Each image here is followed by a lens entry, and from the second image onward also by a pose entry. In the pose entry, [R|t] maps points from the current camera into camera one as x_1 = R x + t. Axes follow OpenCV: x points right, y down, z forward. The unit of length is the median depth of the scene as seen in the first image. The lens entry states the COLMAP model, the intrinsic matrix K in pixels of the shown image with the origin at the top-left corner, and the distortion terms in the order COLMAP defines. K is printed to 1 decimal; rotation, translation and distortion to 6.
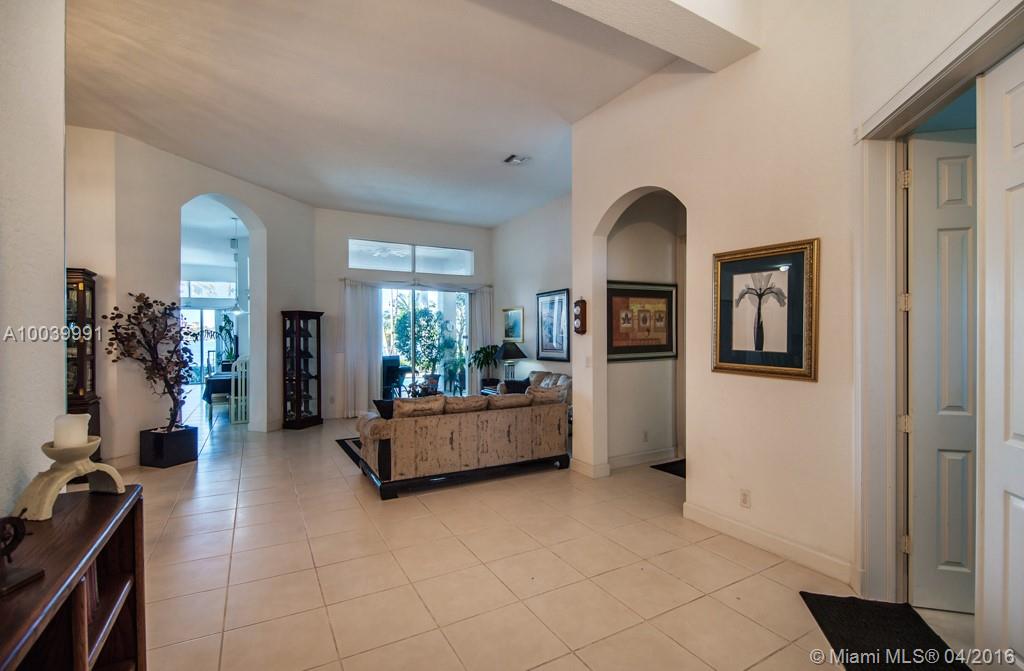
lens RADIAL K [[461.2, 0, 514.1], [0, 461.2, 338.5], [0, 0, 1]] dist [0.004163, 0.000086]
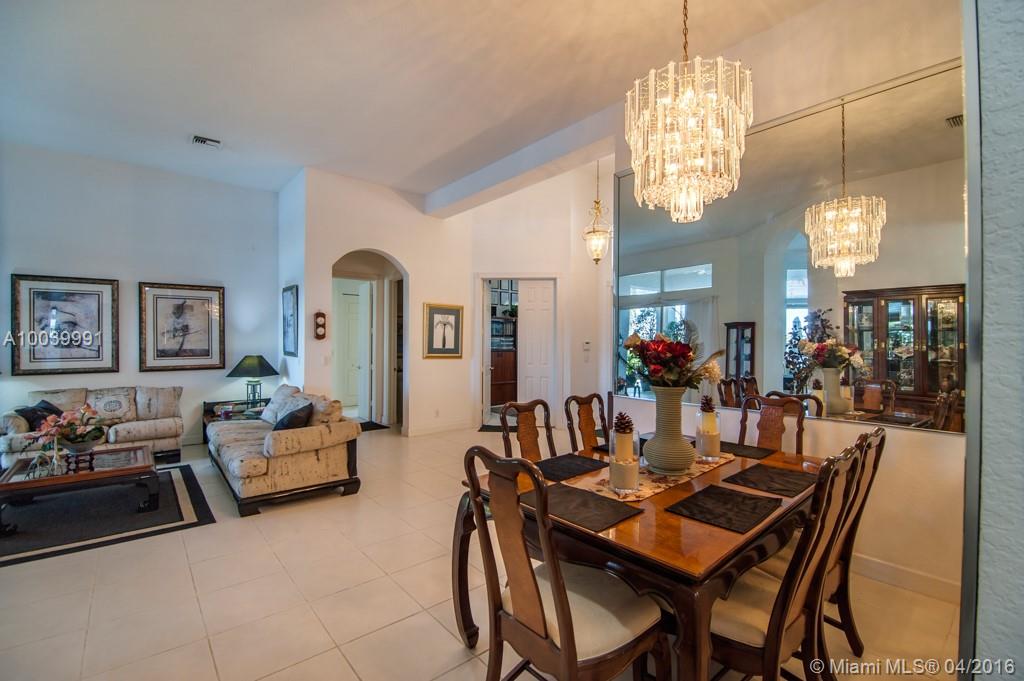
lens RADIAL K [[448.3, 0, 512.9], [0, 448.3, 343.7], [0, 0, 1]] dist [-0.008983, -0.001113]
pose [[-0.194641, 0.000529, 0.980874, -0.810872], [-0.000074, 1.000000, -0.000554, 0.002272], [-0.980875, -0.000180, -0.194641, 0.501022]]
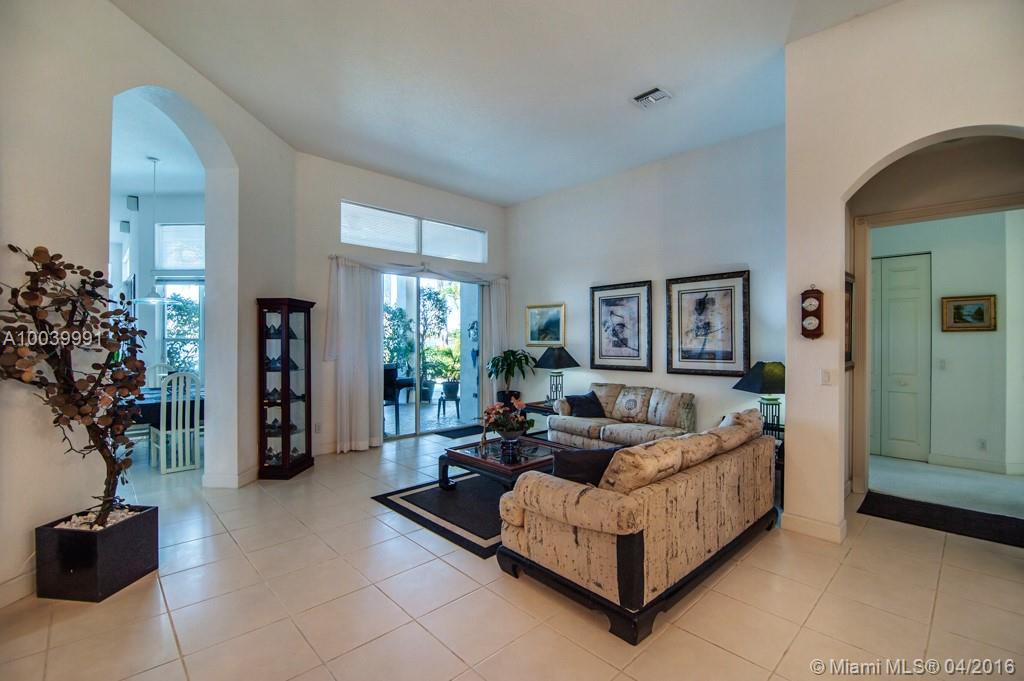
lens RADIAL K [[448.3, 0, 512.0], [0, 448.3, 339.5], [0, 0, 1]] dist [-0.008983, -0.001113]
pose [[0.968903, 0.007048, 0.247342, -0.325649], [-0.006384, 0.999974, -0.003488, -0.001293], [-0.247360, 0.001800, 0.968922, 0.315921]]
